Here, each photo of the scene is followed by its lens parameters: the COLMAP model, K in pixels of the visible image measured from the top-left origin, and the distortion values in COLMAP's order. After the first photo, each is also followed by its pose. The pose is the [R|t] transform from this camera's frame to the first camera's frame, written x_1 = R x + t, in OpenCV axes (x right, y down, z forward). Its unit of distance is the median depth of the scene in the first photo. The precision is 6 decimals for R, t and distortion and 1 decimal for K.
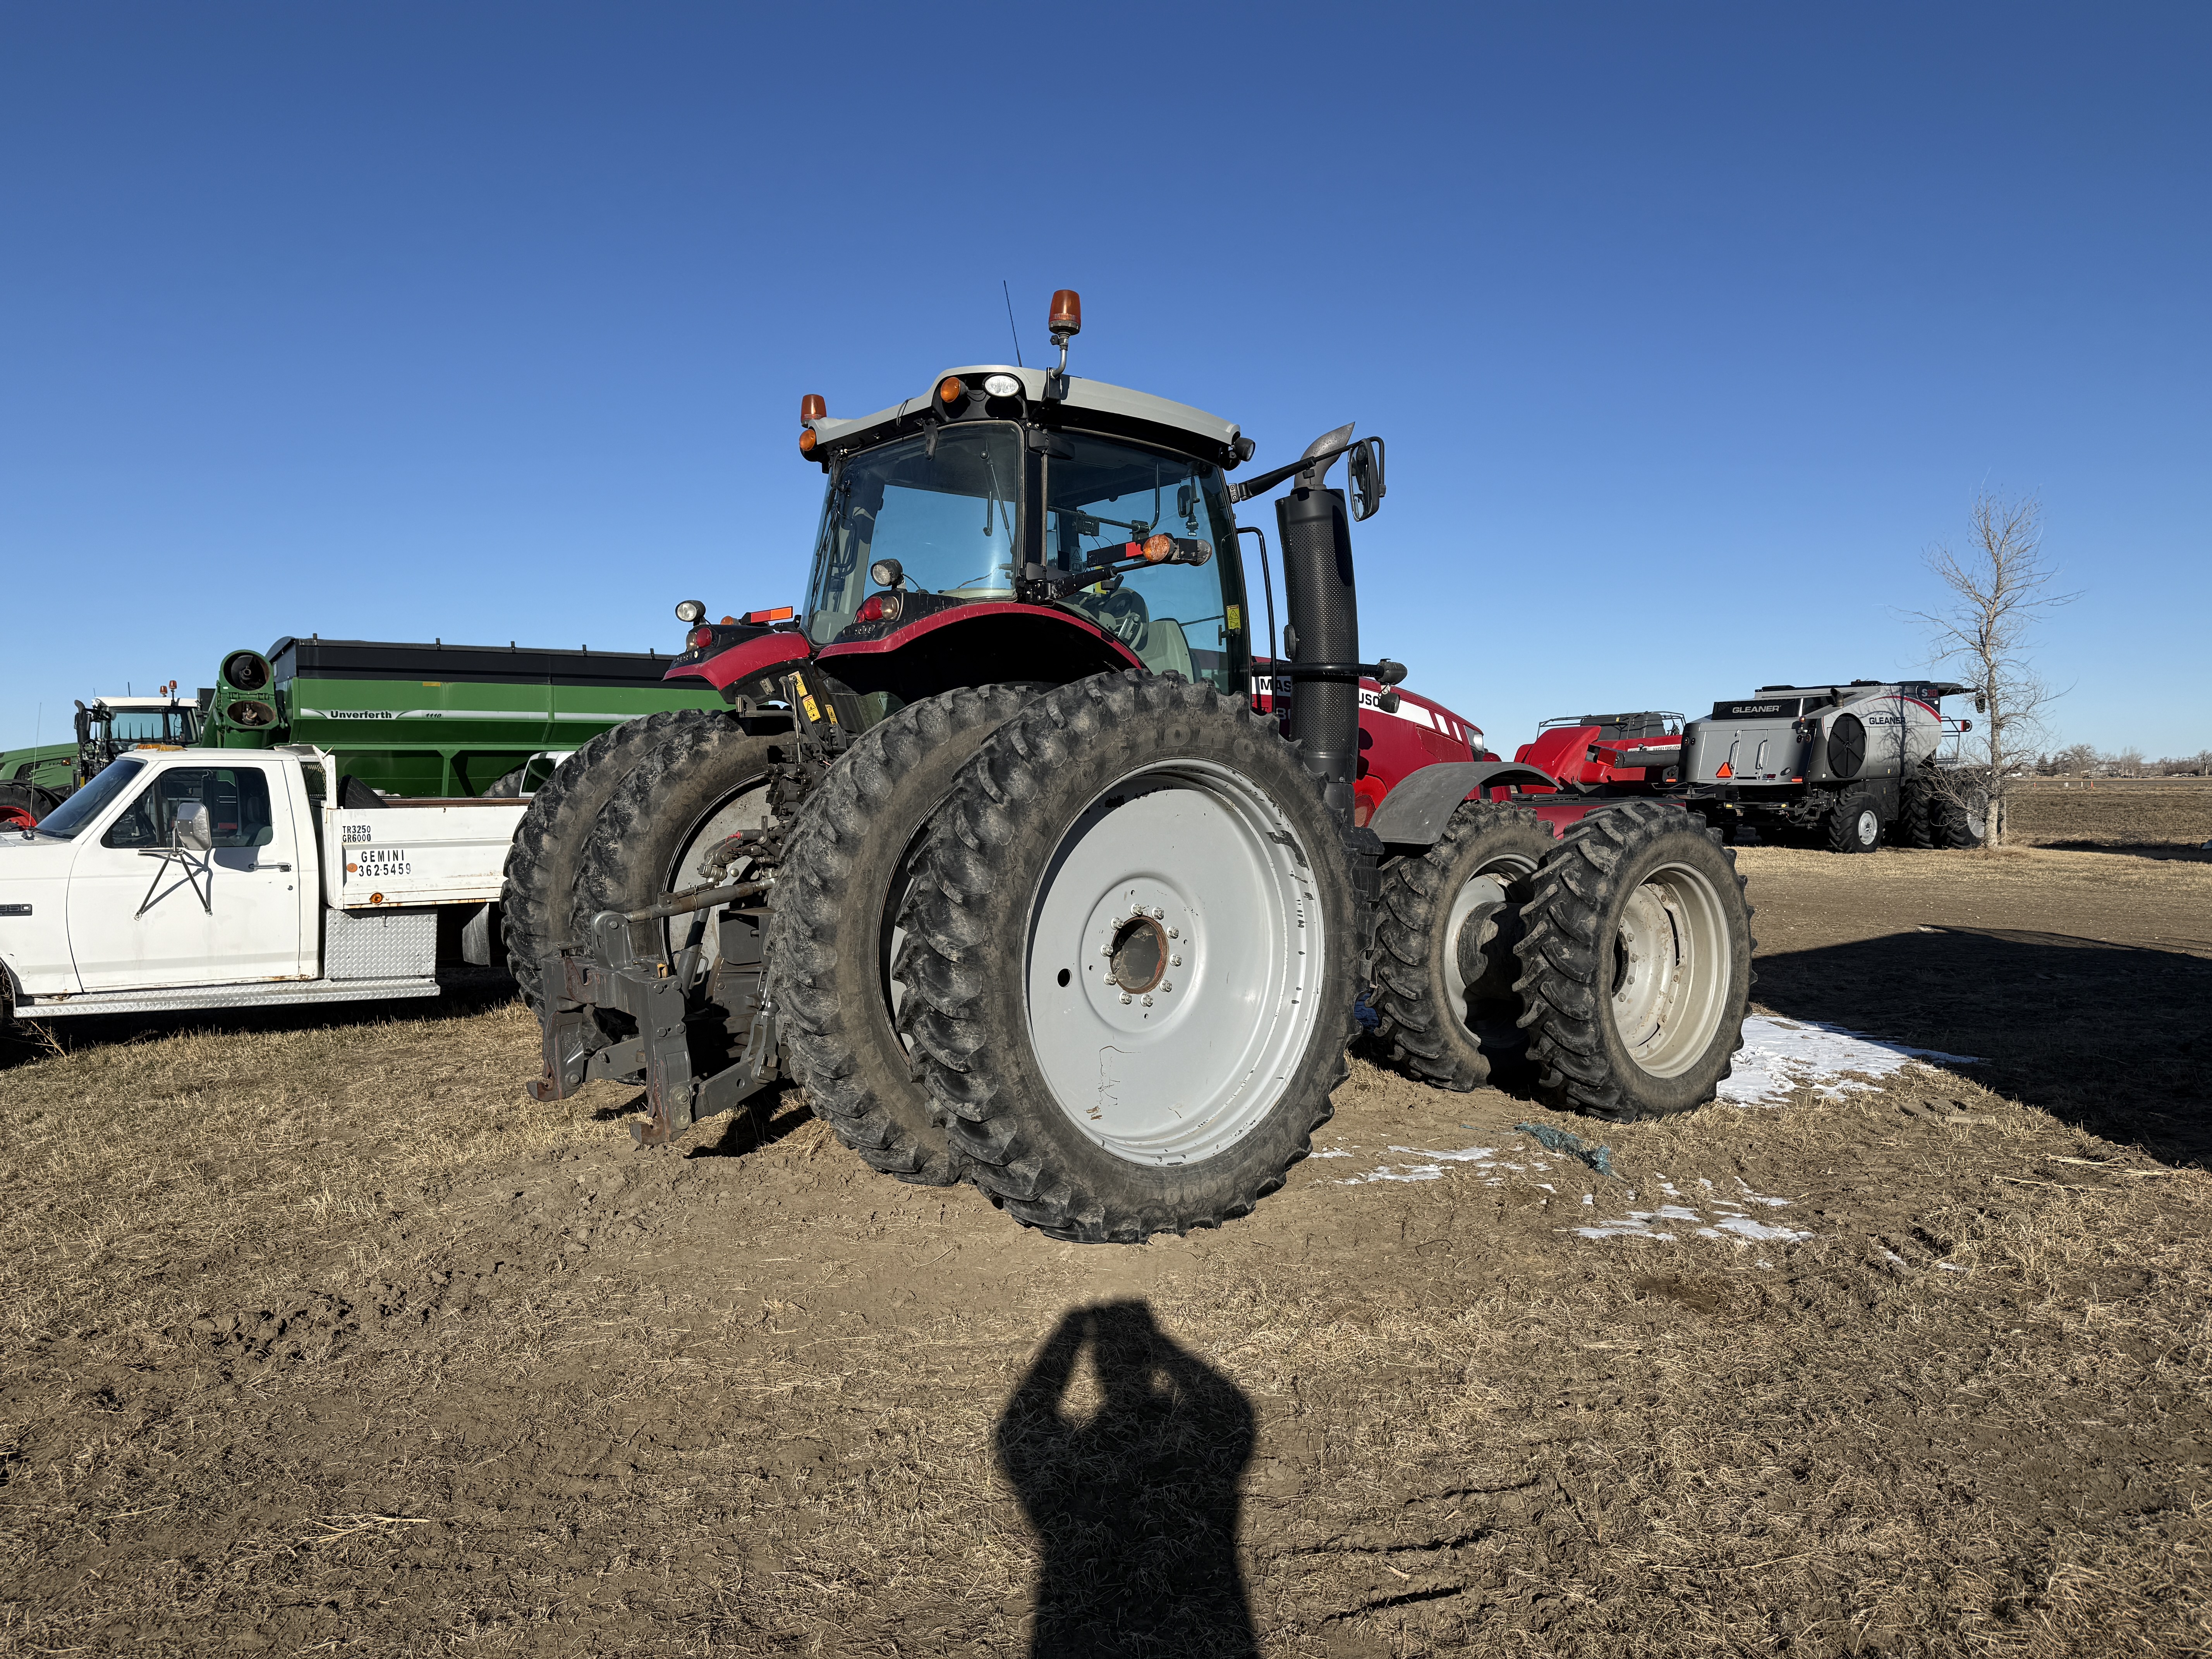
lens RADIAL K [[1472.1, 0, 1106.0], [0, 1472.1, 829.5], [0, 0, 1]] dist [0.035419, 0.000180]
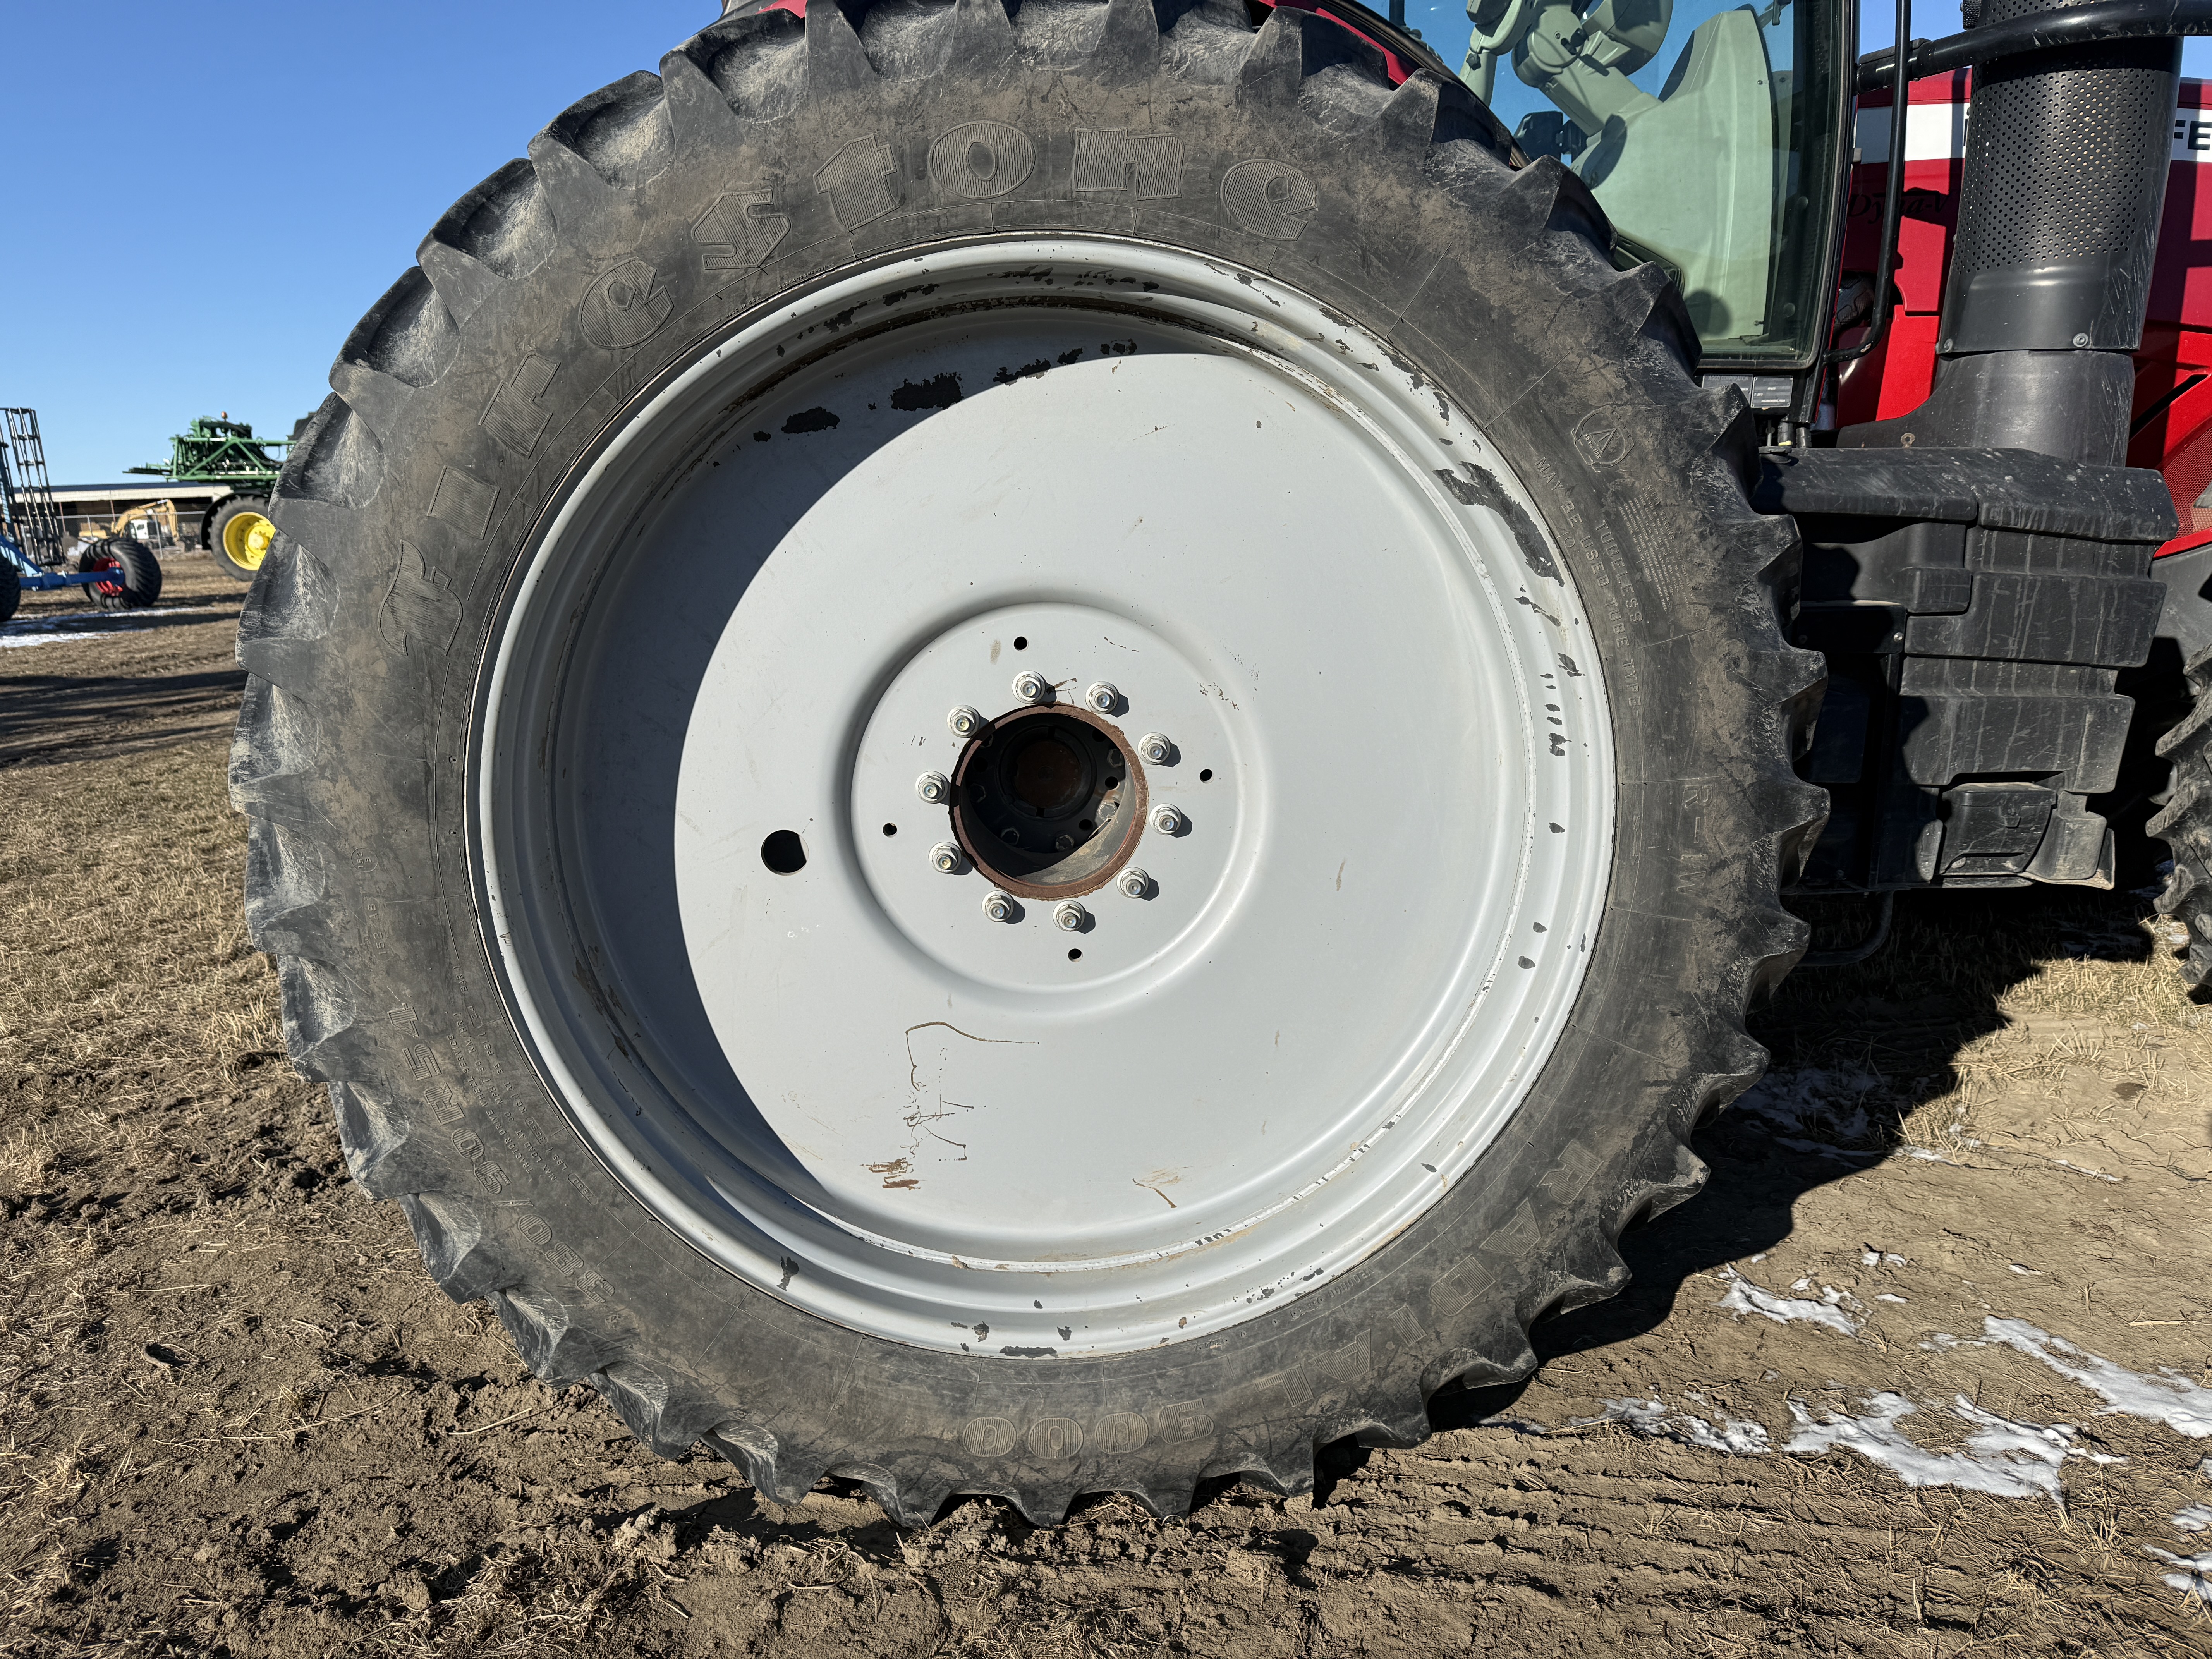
lens RADIAL K [[1472.1, 0, 1106.0], [0, 1472.1, 829.5], [0, 0, 1]] dist [0.035419, 0.000180]
pose [[0.804096, 0.106646, -0.584856, 0.266250], [0.010657, 0.981035, 0.193539, 0.016880], [0.594404, -0.161857, 0.787709, 0.704036]]
